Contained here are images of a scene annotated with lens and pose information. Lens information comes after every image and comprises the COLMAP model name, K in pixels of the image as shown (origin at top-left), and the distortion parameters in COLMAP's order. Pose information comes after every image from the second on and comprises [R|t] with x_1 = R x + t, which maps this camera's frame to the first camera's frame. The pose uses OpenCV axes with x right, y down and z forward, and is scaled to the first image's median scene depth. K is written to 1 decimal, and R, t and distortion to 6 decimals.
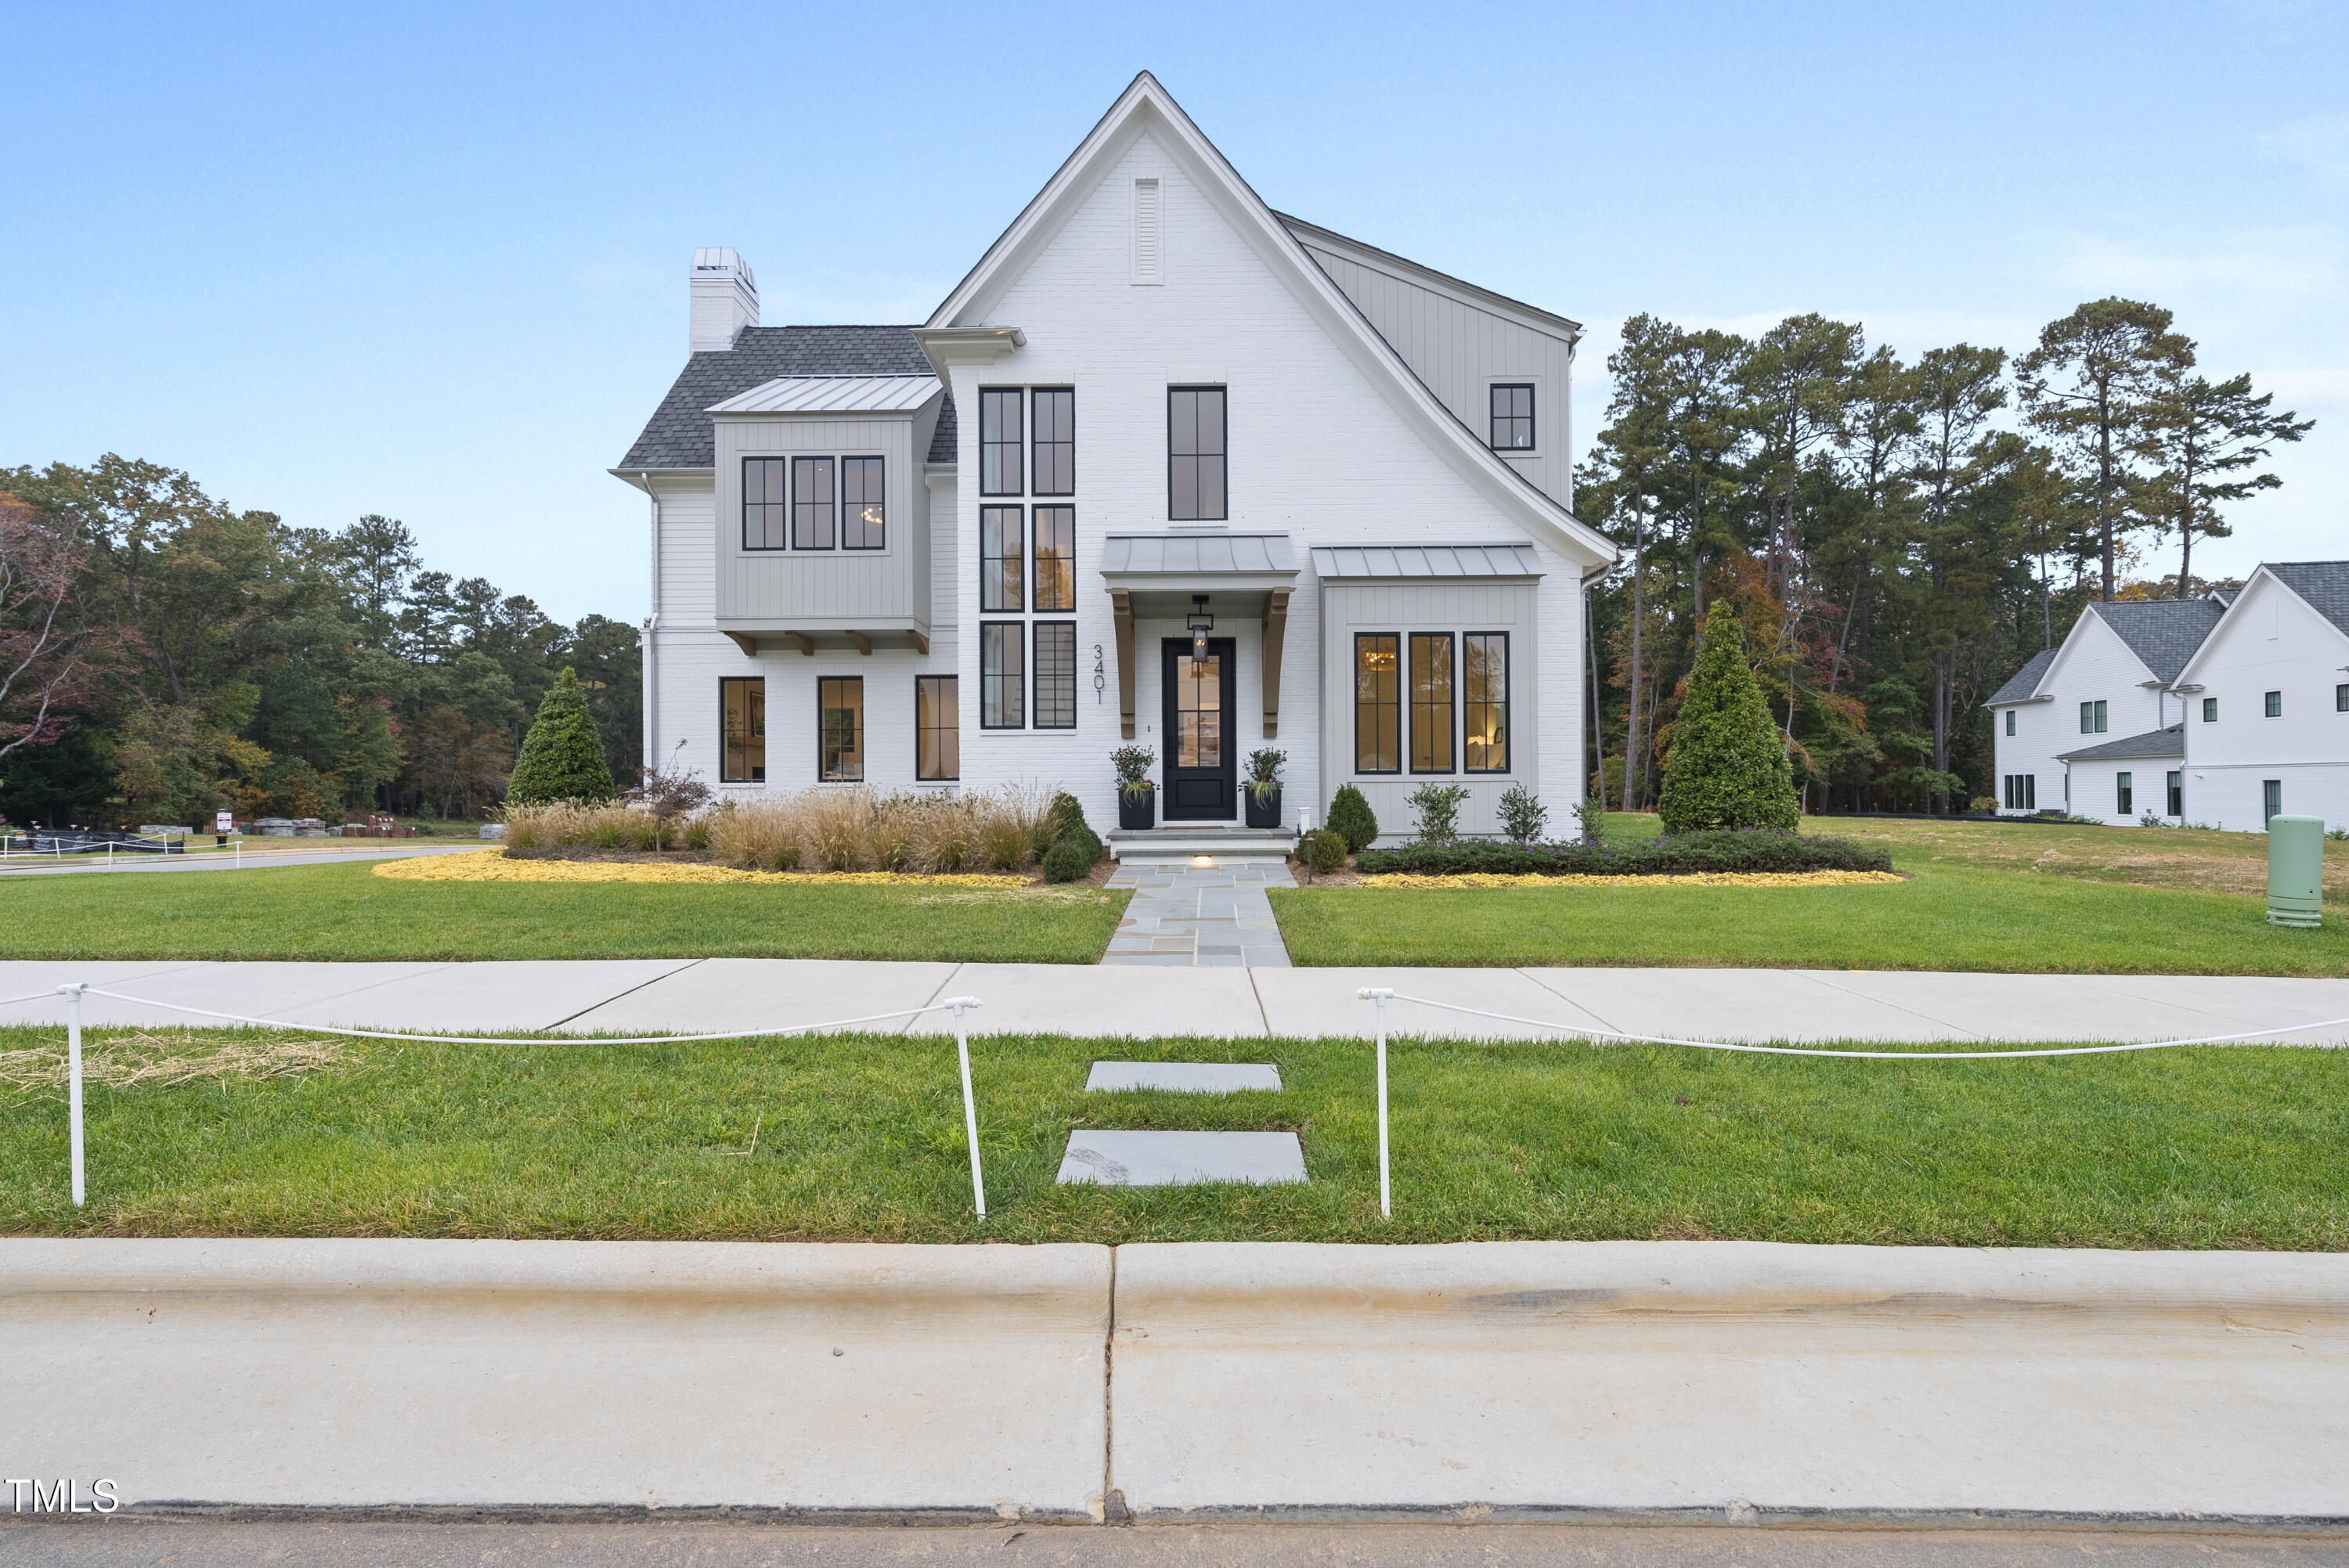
lens RADIAL K [[1010.8, 0, 1170.3], [0, 1010.8, 784.4], [0, 0, 1]] dist [0.000739, 0.000057]
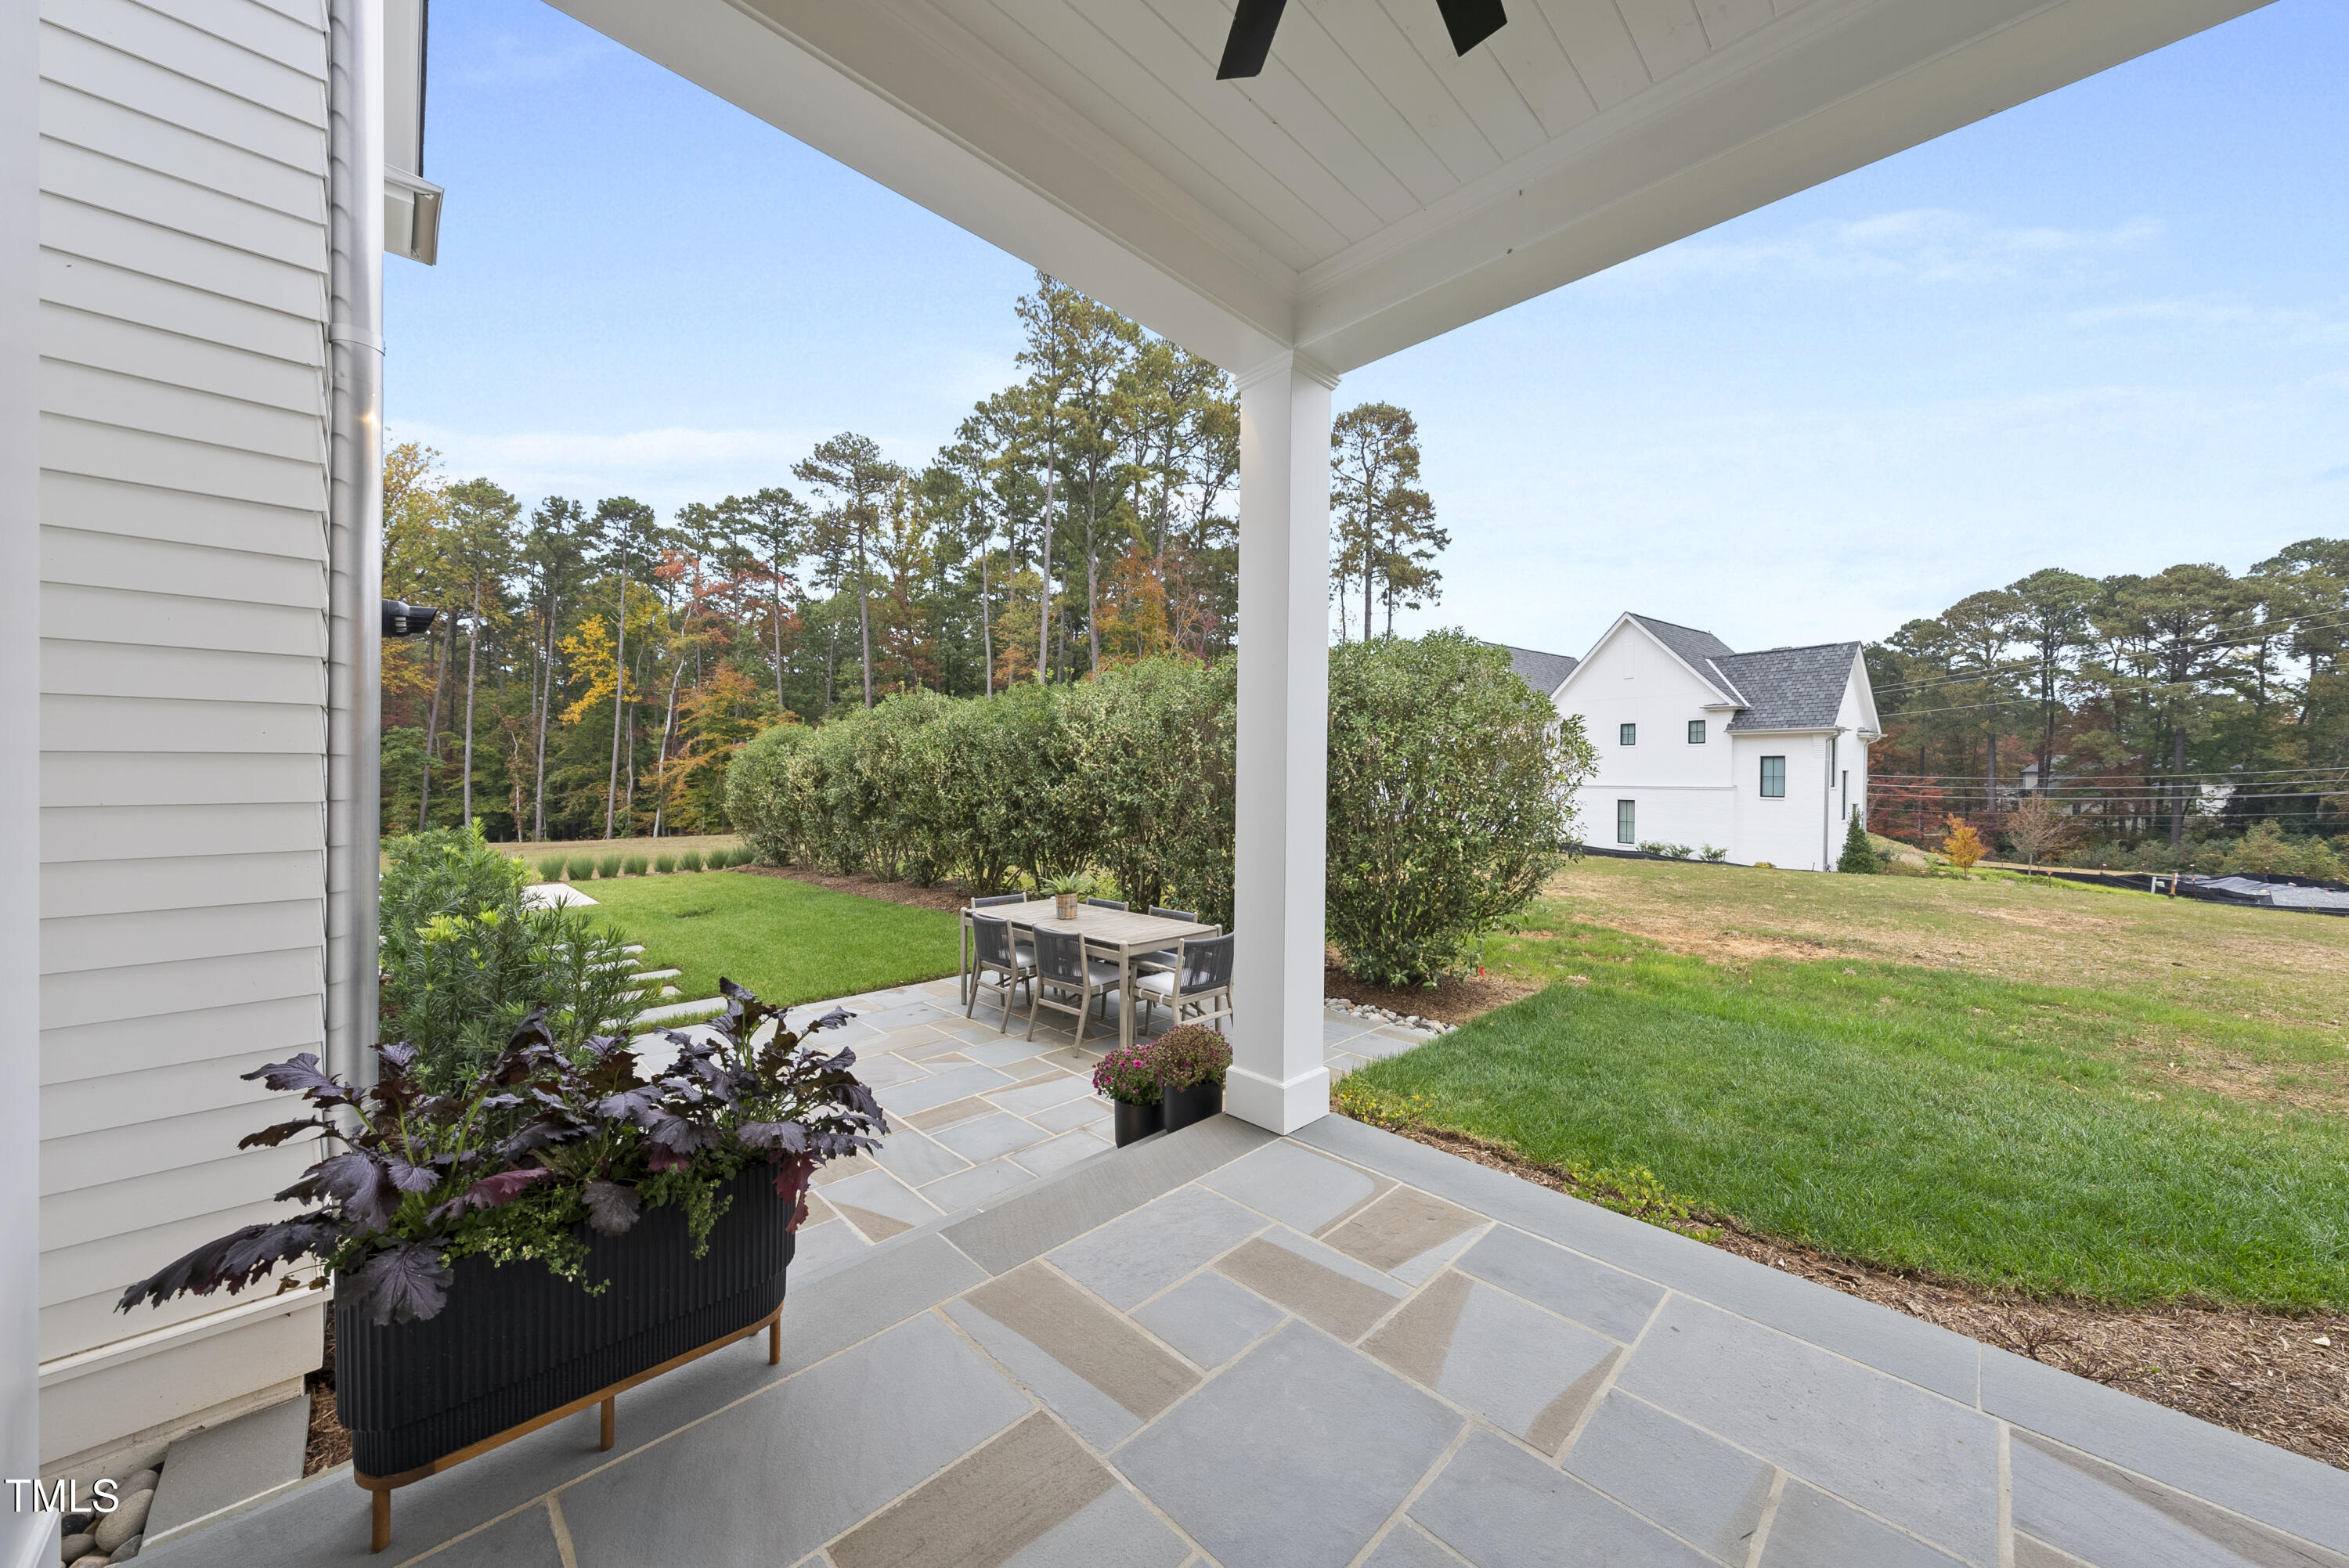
lens RADIAL K [[824.3, 0, 1178.6], [0, 824.3, 781.3], [0, 0, 1]] dist [-0.001895, 0.000035]
pose [[0.694764, 0.011324, 0.719149, 0.033109], [-0.012524, 0.999915, -0.003646, -0.010626], [-0.719129, -0.006473, 0.694846, 0.487740]]
